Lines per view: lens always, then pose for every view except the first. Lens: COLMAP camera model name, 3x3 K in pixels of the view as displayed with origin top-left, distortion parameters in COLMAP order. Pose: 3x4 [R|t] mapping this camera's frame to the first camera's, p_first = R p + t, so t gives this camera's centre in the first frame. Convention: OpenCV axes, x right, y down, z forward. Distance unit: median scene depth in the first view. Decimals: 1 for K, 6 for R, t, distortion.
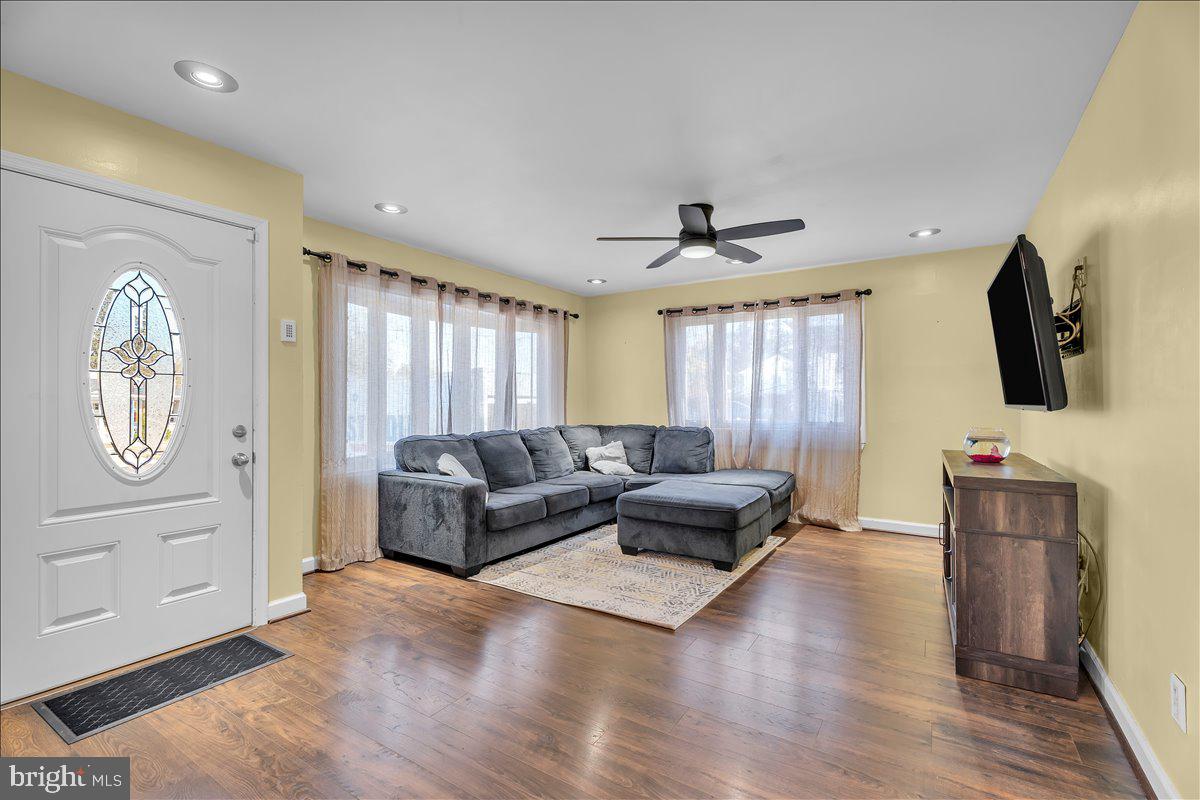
lens RADIAL K [[536.3, 0, 592.3], [0, 536.3, 402.6], [0, 0, 1]] dist [-0.003506, 0.002319]
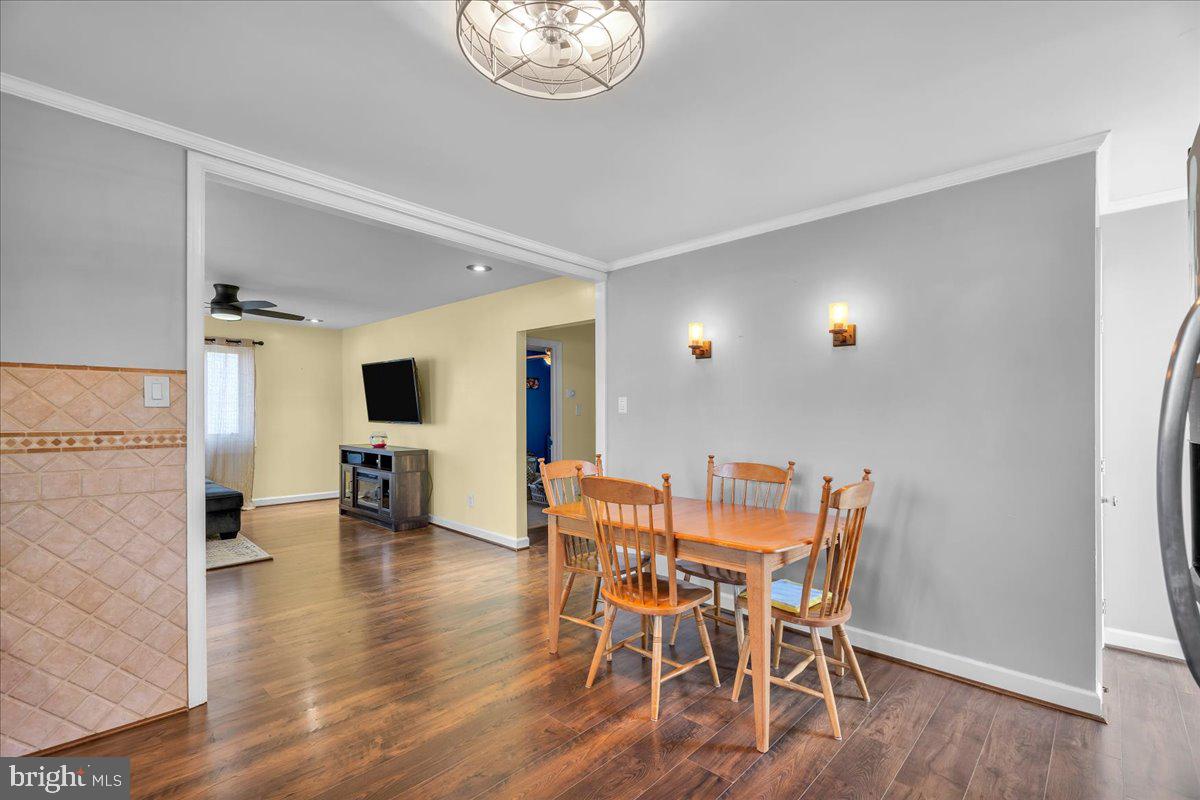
lens RADIAL K [[536.3, 0, 603.0], [0, 536.3, 403.7], [0, 0, 1]] dist [-0.003506, 0.002319]
pose [[0.181748, 0.017854, 0.983183, -0.779877], [-0.002920, 0.999841, -0.017616, -0.019505], [-0.983341, 0.000331, 0.181771, -0.189002]]
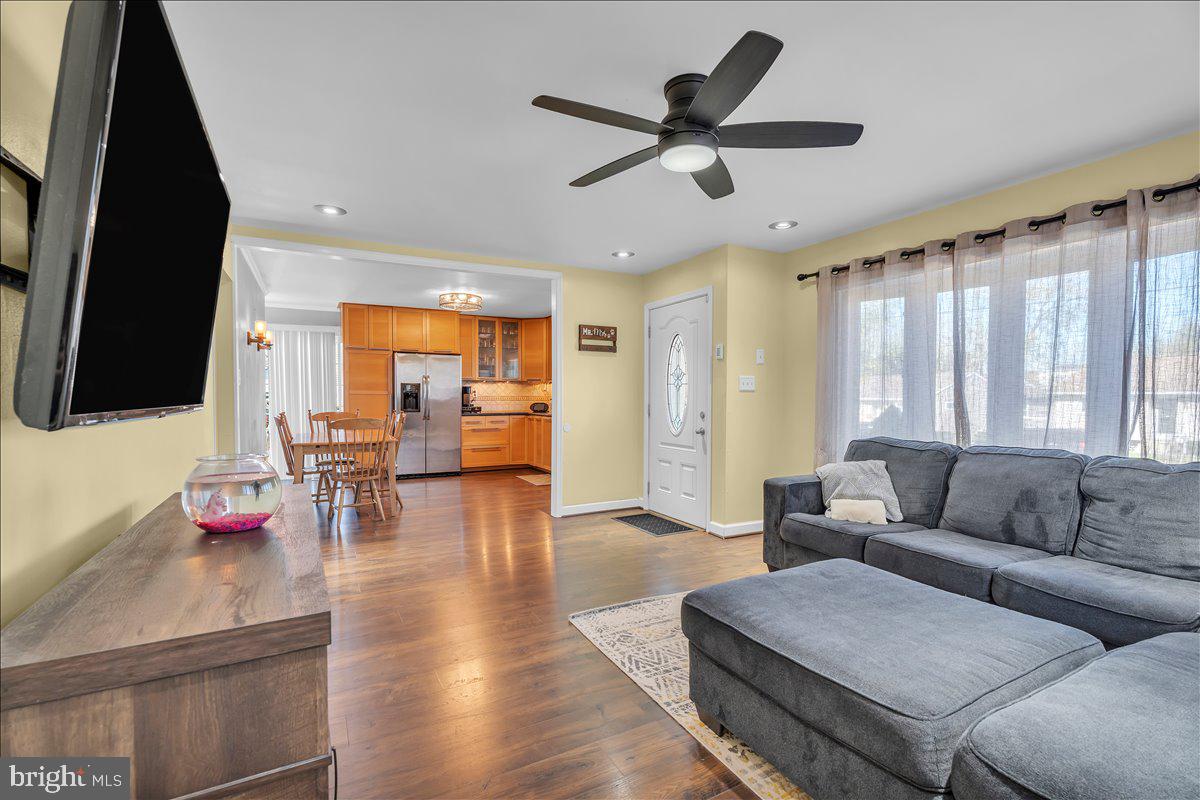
lens RADIAL K [[536.3, 0, 595.0], [0, 536.3, 404.6], [0, 0, 1]] dist [-0.003506, 0.002319]
pose [[-0.490621, 0.013661, -0.871266, 0.606768], [-0.002267, 0.999854, 0.016954, -0.004762], [0.871370, 0.010293, -0.490518, 0.917800]]
